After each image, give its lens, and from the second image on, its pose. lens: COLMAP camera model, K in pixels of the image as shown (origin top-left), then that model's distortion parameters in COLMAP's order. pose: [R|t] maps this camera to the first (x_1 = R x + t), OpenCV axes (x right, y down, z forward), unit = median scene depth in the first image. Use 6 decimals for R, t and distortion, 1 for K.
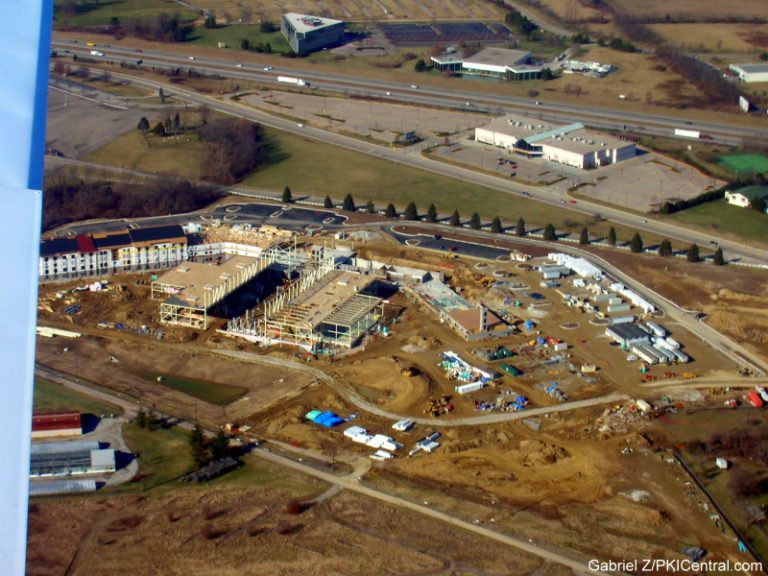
lens RADIAL K [[1847.9, 0, 384.0], [0, 1847.9, 288.0], [0, 0, 1]] dist [0.003465, -0.454581]
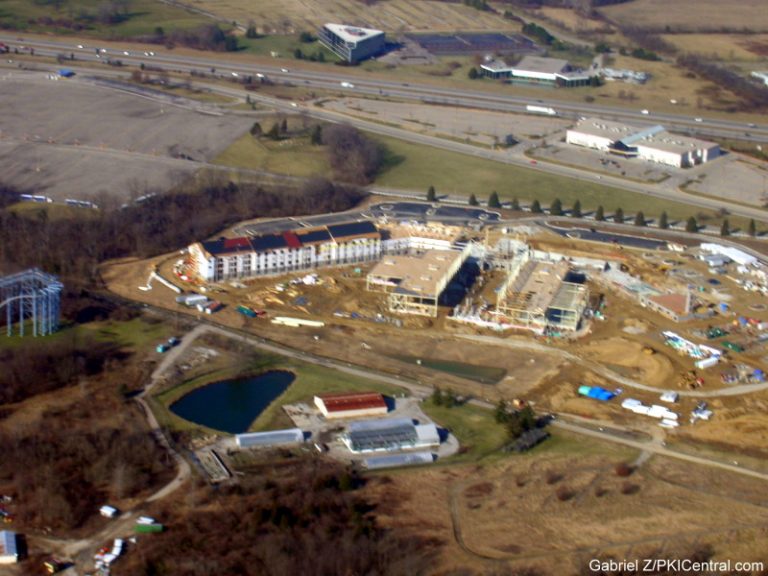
lens RADIAL K [[1847.9, 0, 384.0], [0, 1847.9, 288.0], [0, 0, 1]] dist [0.003465, -0.454581]
pose [[0.990779, -0.017906, 0.134303, -0.244476], [0.019101, 0.999789, -0.007614, 0.012150], [-0.134138, 0.010109, 0.990911, -0.046510]]
